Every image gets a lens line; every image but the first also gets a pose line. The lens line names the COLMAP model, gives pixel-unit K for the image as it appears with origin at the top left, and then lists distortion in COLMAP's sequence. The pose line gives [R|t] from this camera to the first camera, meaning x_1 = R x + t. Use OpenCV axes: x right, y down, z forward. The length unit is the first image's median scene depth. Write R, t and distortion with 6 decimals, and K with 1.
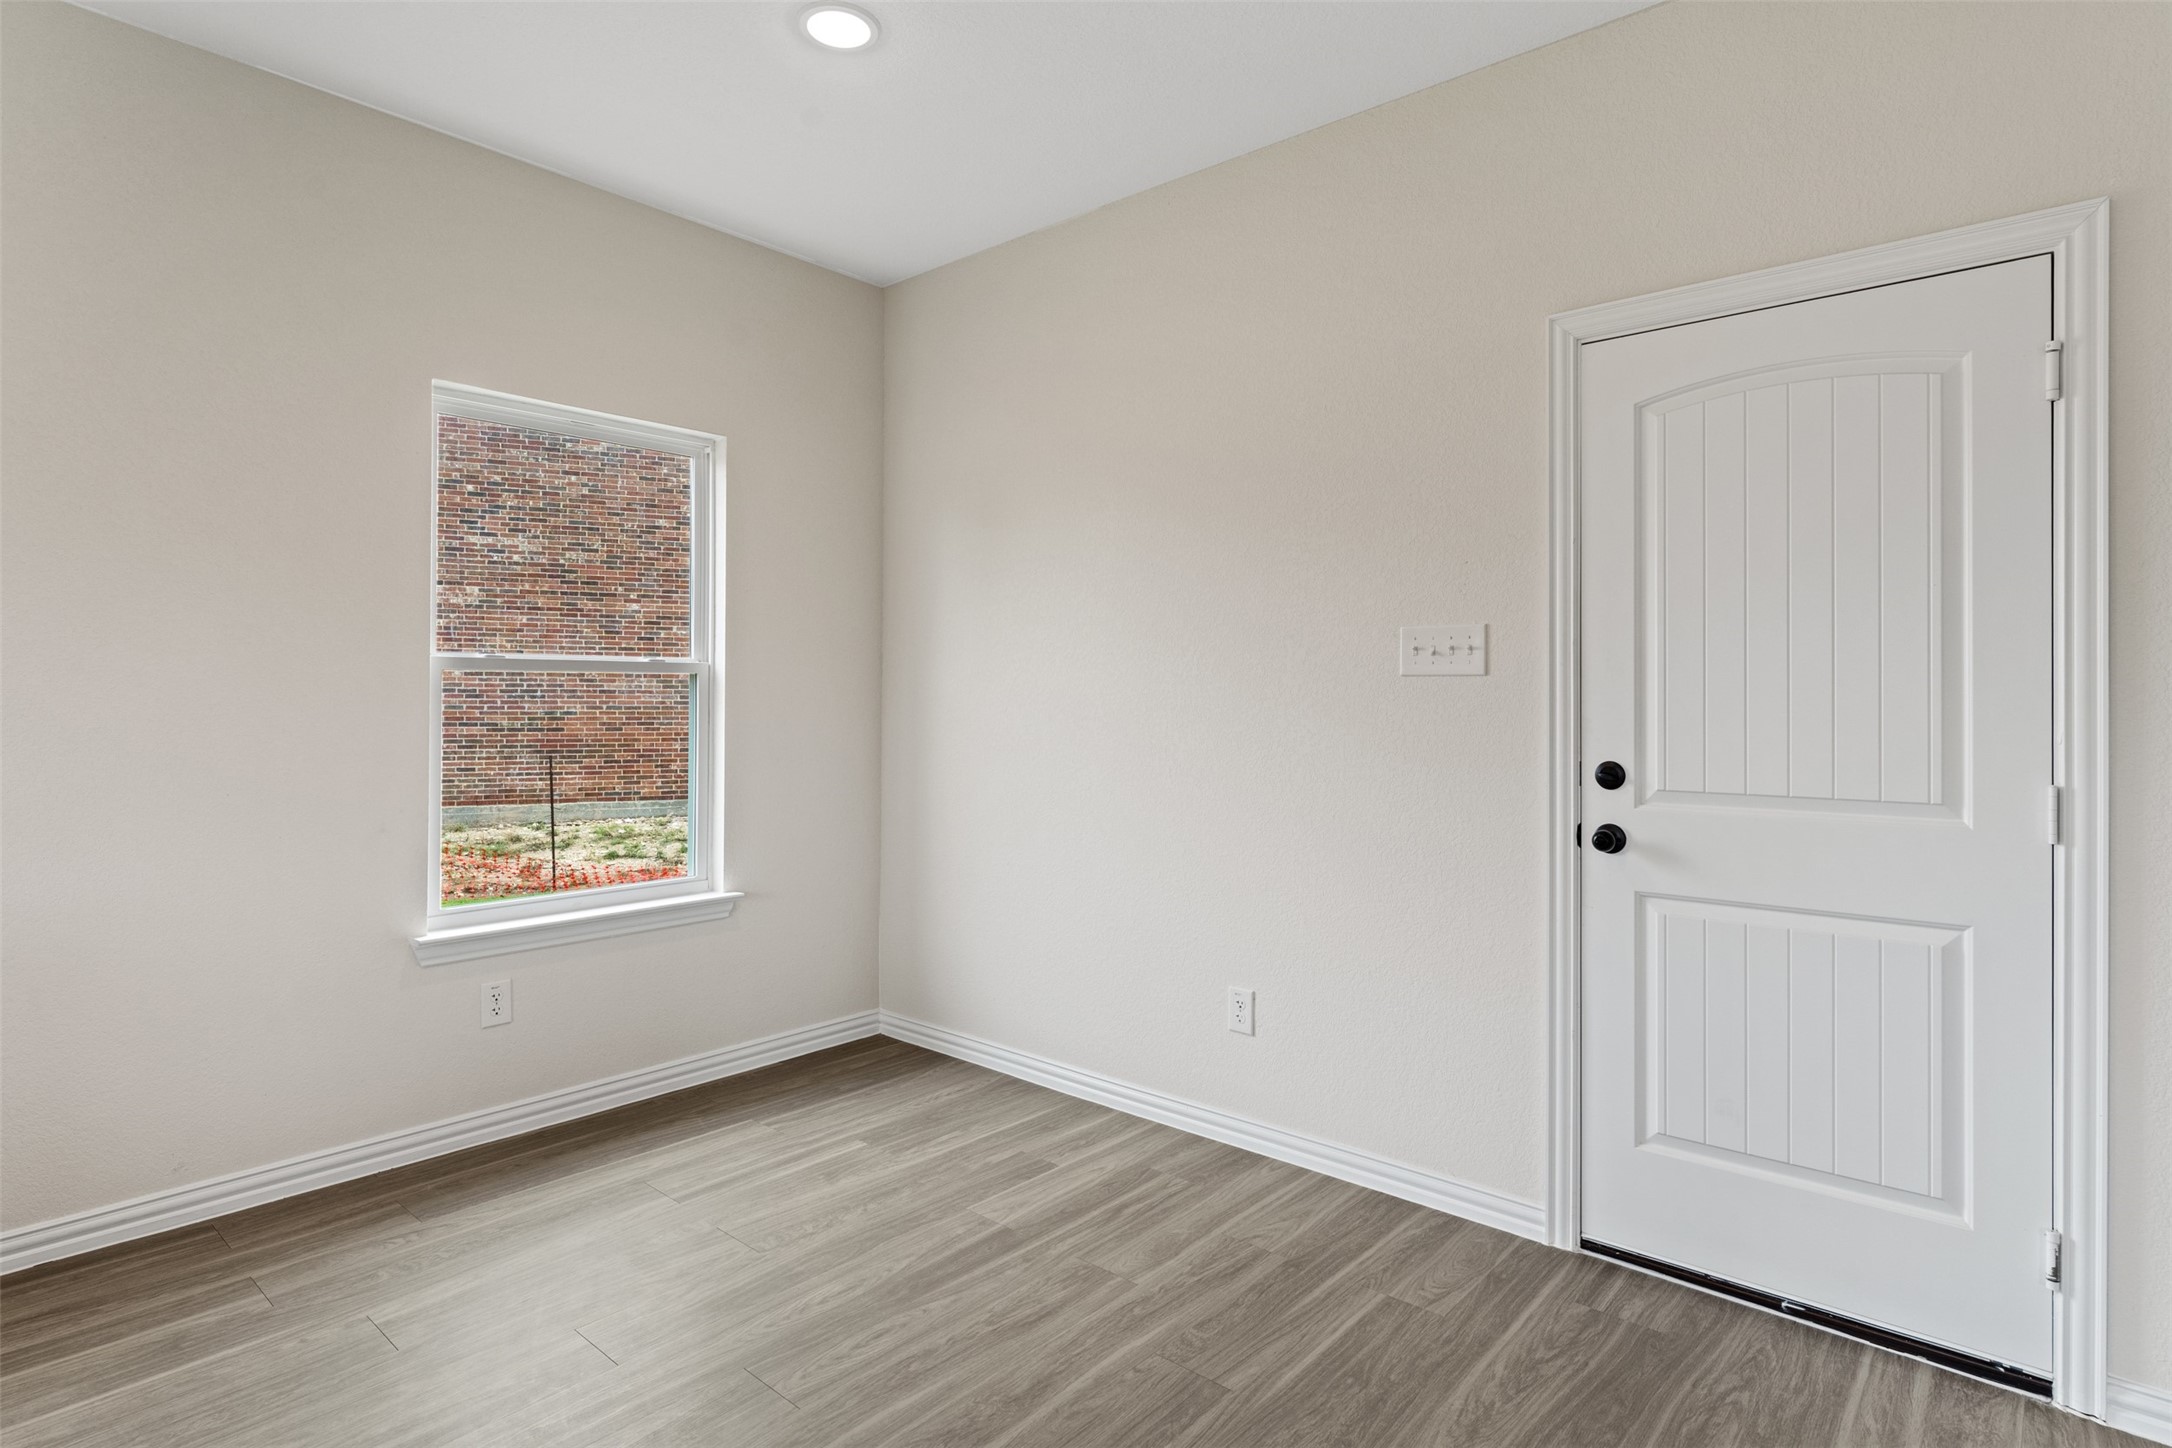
lens RADIAL K [[1132.8, 0, 1075.3], [0, 1132.8, 693.6], [0, 0, 1]] dist [-0.002709, -0.000446]
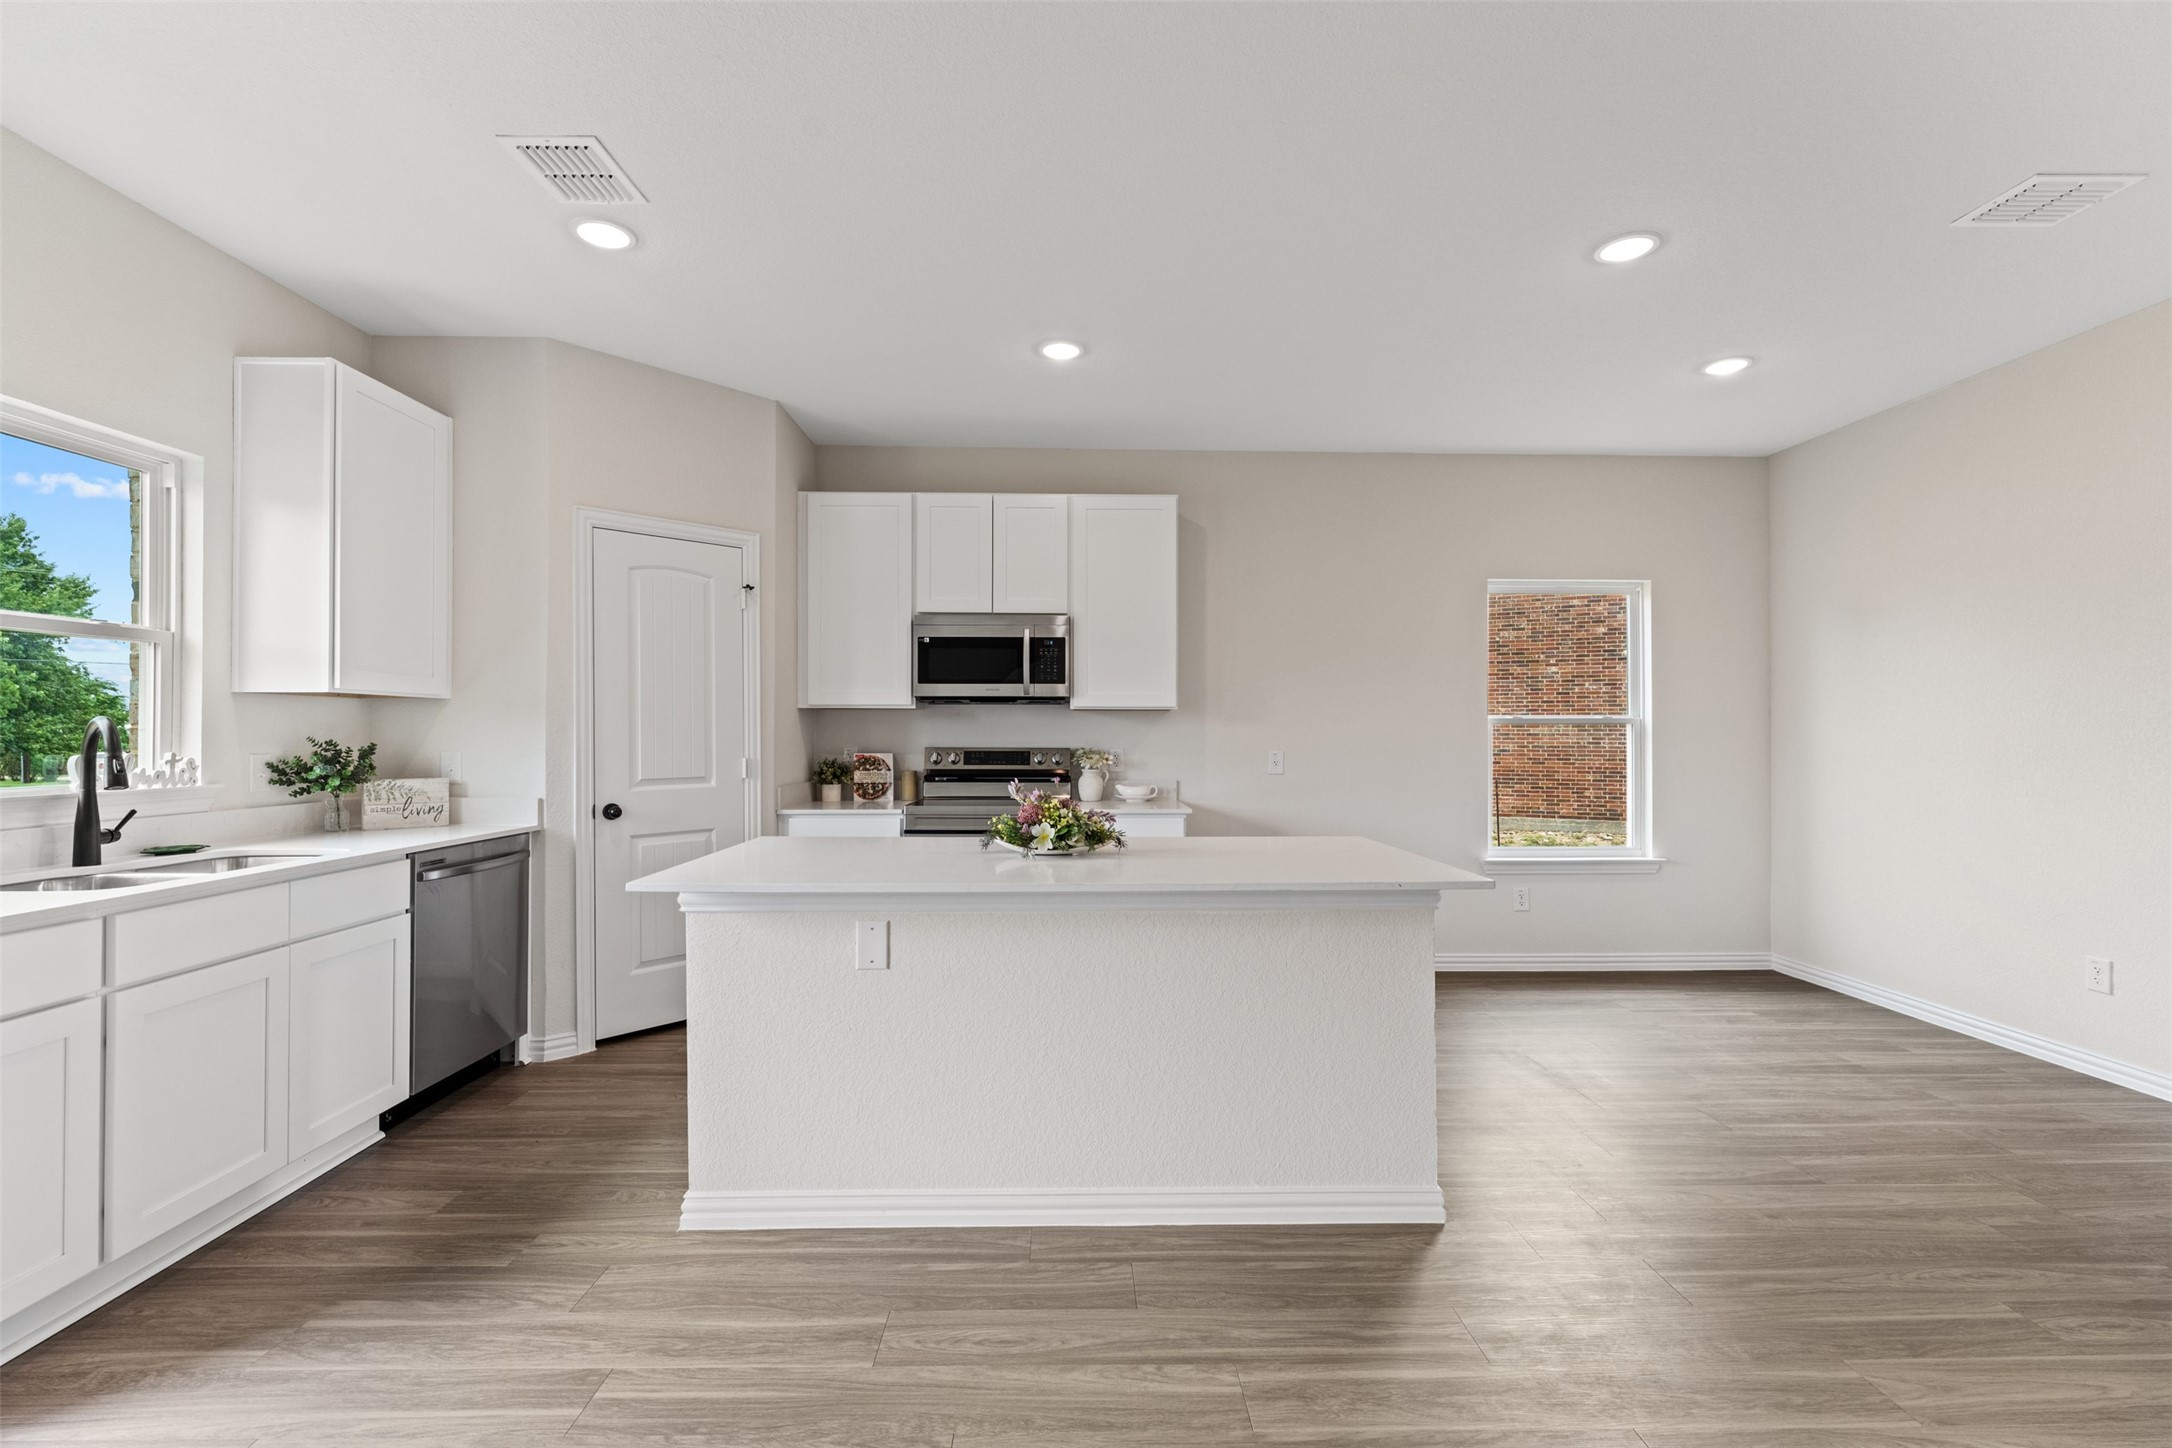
lens RADIAL K [[929.2, 0, 1081.9], [0, 929.2, 724.9], [0, 0, 1]] dist [-0.001311, 0.000150]
pose [[0.676858, -0.012894, -0.736001, 0.151689], [0.004104, 0.999897, -0.013743, -0.001901], [0.736103, 0.006281, 0.676841, -0.641806]]
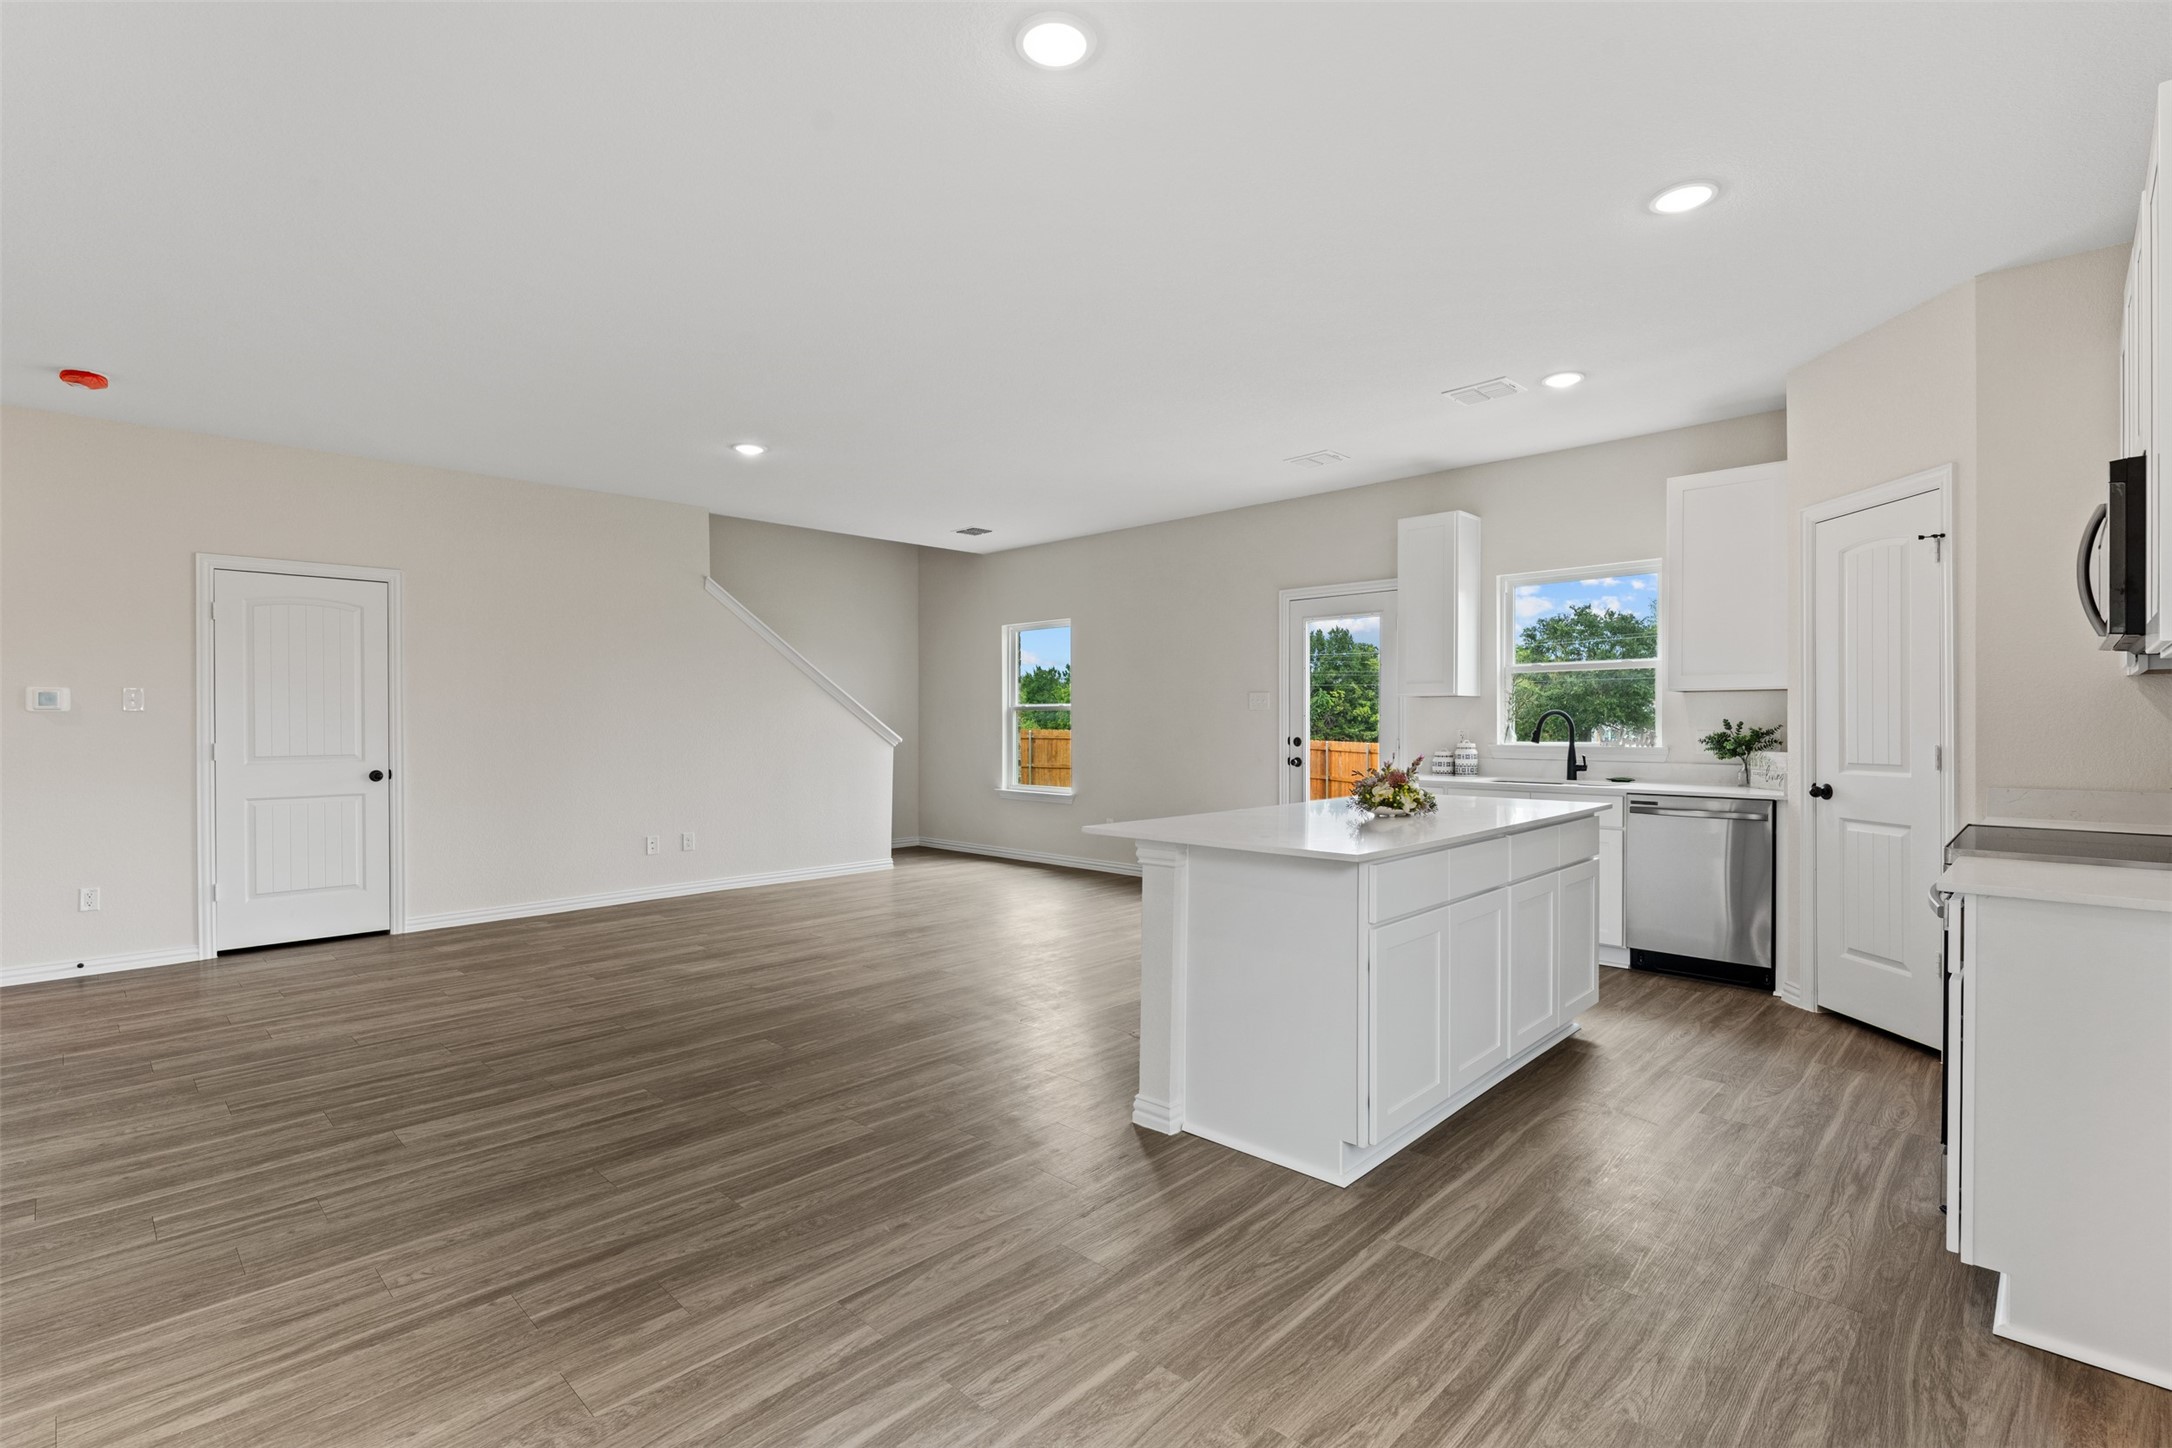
lens RADIAL K [[1001.8, 0, 1105.4], [0, 1001.8, 727.6], [0, 0, 1]] dist [0.000050, 0.000067]
pose [[-0.999254, -0.004403, 0.038379, -0.240067], [-0.004136, 0.999967, 0.007031, -0.000340], [-0.038409, 0.006867, -0.999239, 1.168604]]
